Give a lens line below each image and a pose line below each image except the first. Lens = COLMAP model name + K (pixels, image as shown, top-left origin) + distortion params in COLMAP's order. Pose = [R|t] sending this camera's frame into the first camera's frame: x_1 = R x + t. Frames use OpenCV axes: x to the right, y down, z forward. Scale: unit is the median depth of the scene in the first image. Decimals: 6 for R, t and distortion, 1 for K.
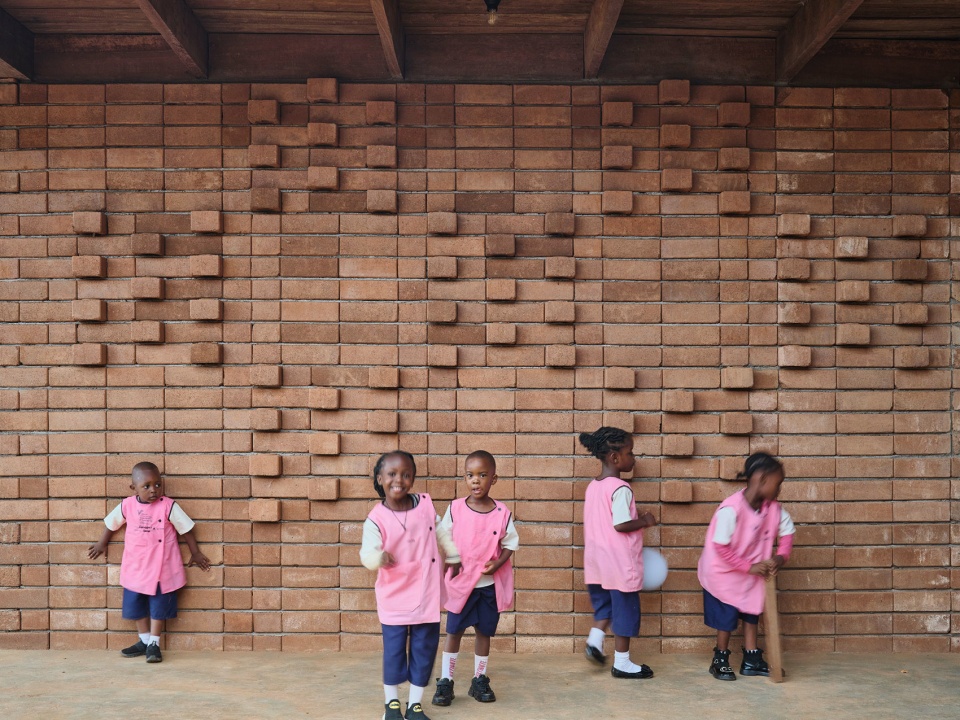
lens RADIAL K [[840.3, 0, 480.0], [0, 840.3, 361.0], [0, 0, 1]] dist [-0.004657, -0.003511]
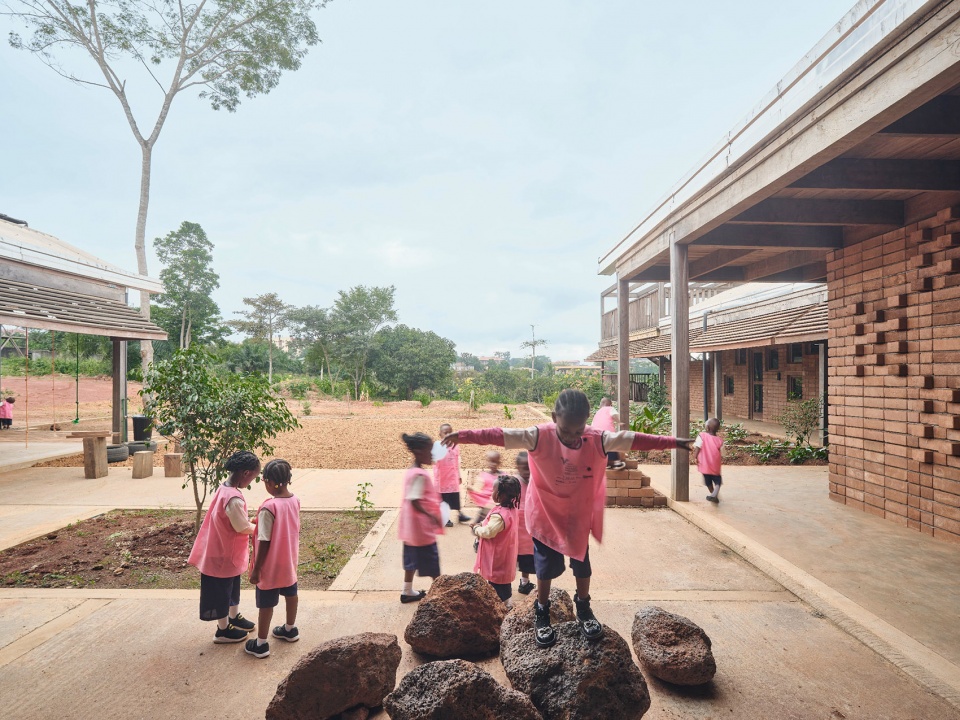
lens RADIAL K [[840.3, 0, 479.9], [0, 840.3, 361.7], [0, 0, 1]] dist [-0.004657, -0.003511]
pose [[-0.006373, -0.011620, -0.999912, 1.579920], [0.008421, 0.999896, -0.011674, -0.012759], [0.999944, -0.008495, -0.006275, 0.053300]]
